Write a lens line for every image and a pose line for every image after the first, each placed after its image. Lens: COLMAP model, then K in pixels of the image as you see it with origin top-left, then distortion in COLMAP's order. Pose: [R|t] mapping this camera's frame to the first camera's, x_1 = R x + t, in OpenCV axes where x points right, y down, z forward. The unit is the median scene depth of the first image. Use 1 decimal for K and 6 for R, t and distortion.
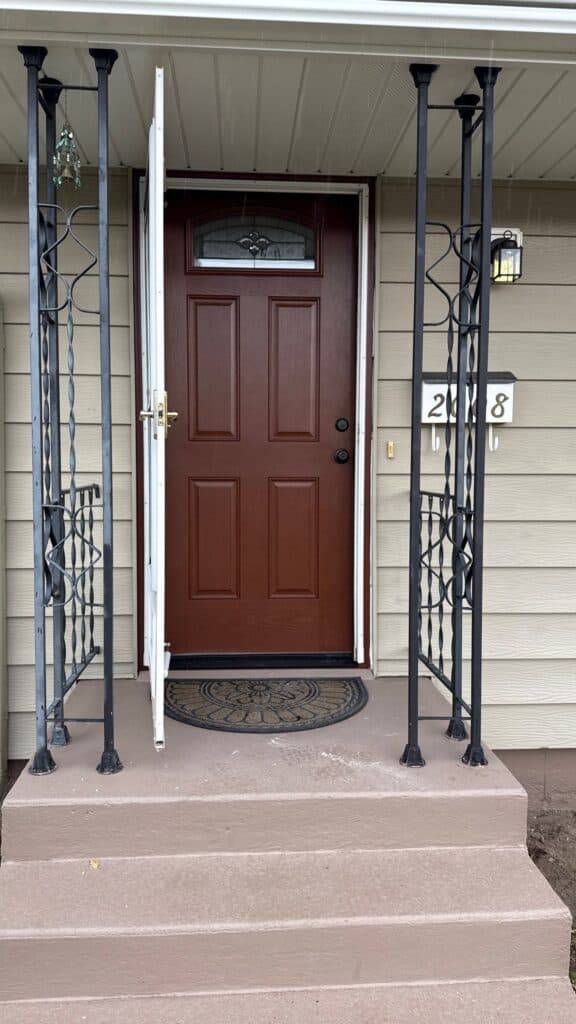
lens RADIAL K [[702.8, 0, 278.7], [0, 702.8, 510.6], [0, 0, 1]] dist [0.026140, -0.031630]
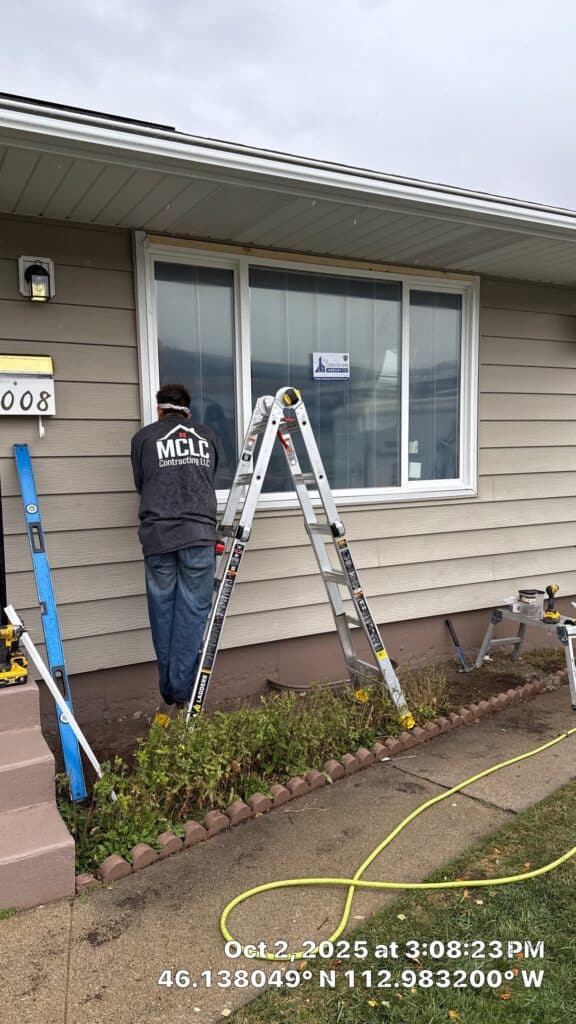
lens RADIAL K [[702.8, 0, 295.0], [0, 702.8, 517.7], [0, 0, 1]] dist [0.026140, -0.031630]
pose [[0.905346, -0.063692, 0.419872, 0.188838], [0.054338, 0.997936, 0.034215, 0.039916], [-0.421185, -0.008161, 0.906938, -0.334625]]
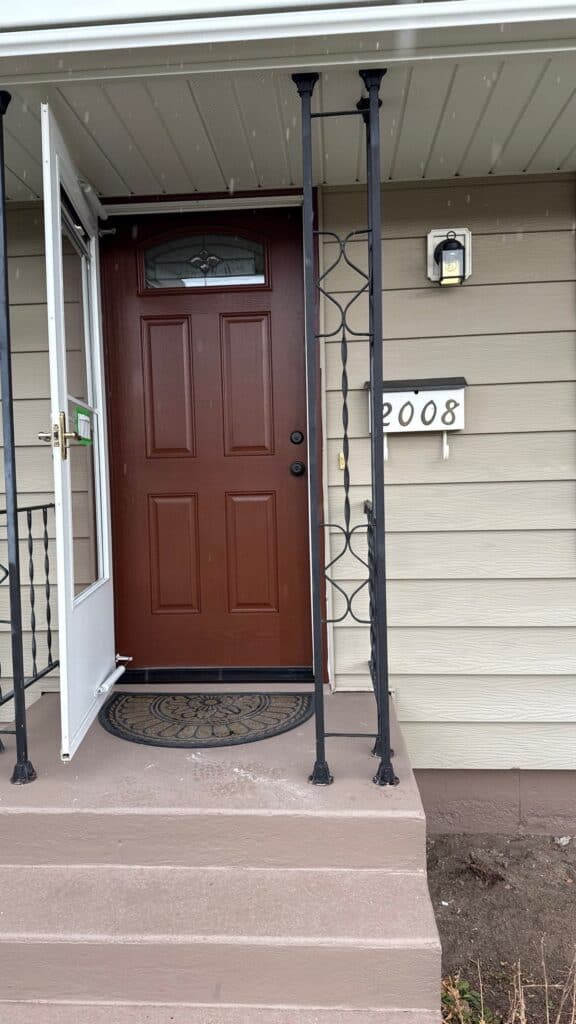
lens RADIAL K [[702.8, 0, 290.6], [0, 702.8, 515.9], [0, 0, 1]] dist [0.026140, -0.031630]
pose [[0.991439, -0.021958, -0.128710, 0.229262], [0.020722, 0.999725, -0.010937, -0.000713], [0.128915, 0.008176, 0.991622, 0.015408]]
